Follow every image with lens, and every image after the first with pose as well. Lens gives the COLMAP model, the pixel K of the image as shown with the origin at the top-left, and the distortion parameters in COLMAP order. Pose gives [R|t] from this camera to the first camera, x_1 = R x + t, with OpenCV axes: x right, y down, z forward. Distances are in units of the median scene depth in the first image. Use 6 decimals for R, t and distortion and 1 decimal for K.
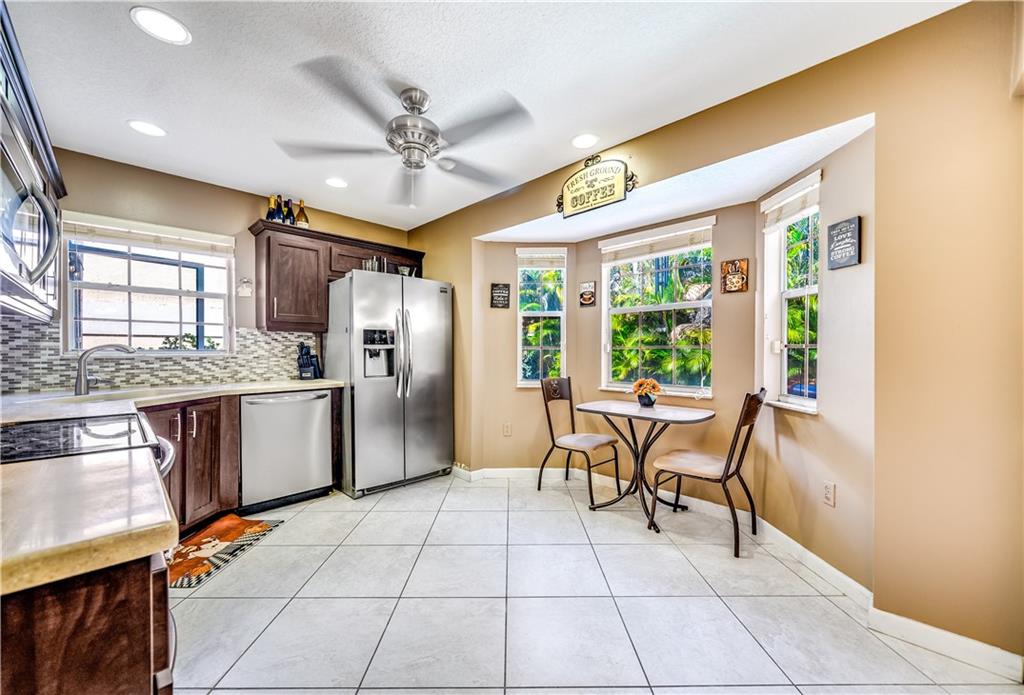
lens RADIAL K [[394.4, 0, 512.0], [0, 394.4, 347.5], [0, 0, 1]] dist [0.002798, 0.000087]
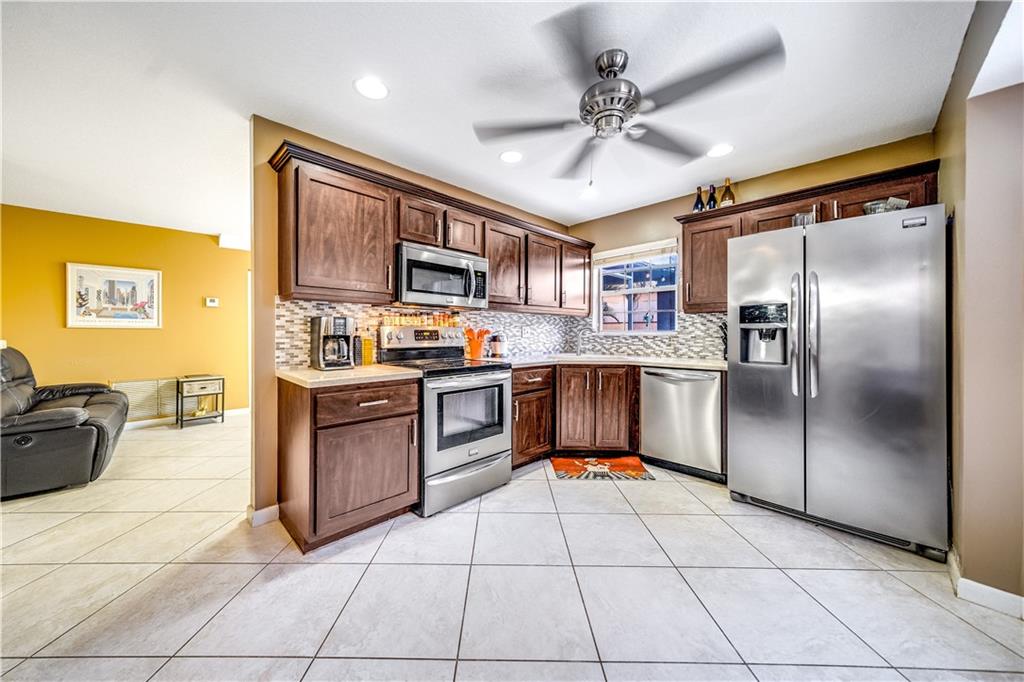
lens RADIAL K [[349.1, 0, 503.5], [0, 349.1, 329.8], [0, 0, 1]] dist [0.000626, 0.000031]
pose [[-0.014043, -0.008358, -0.999866, 0.368934], [0.006818, 0.999941, -0.008455, 0.008769], [0.999878, -0.006936, -0.013986, 0.479058]]
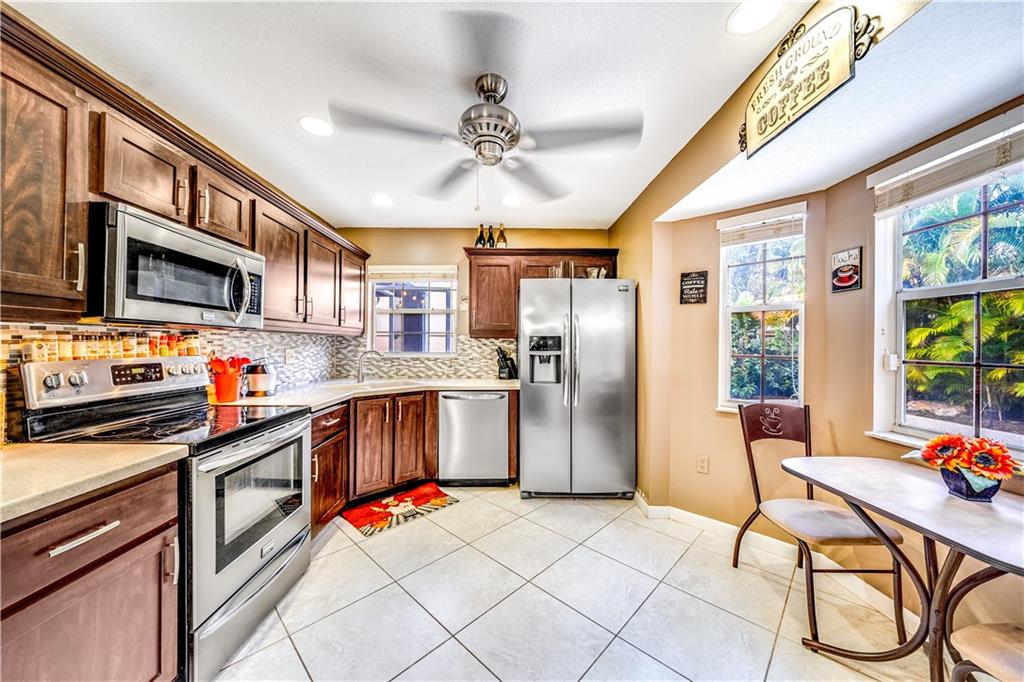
lens RADIAL K [[355.5, 0, 506.5], [0, 355.5, 341.0], [0, 0, 1]] dist [-0.000654, -0.000183]
pose [[0.713713, -0.000713, -0.700438, 0.221183], [0.000164, 1.000000, -0.000851, -0.031073], [0.700439, 0.000492, 0.713712, 0.283608]]
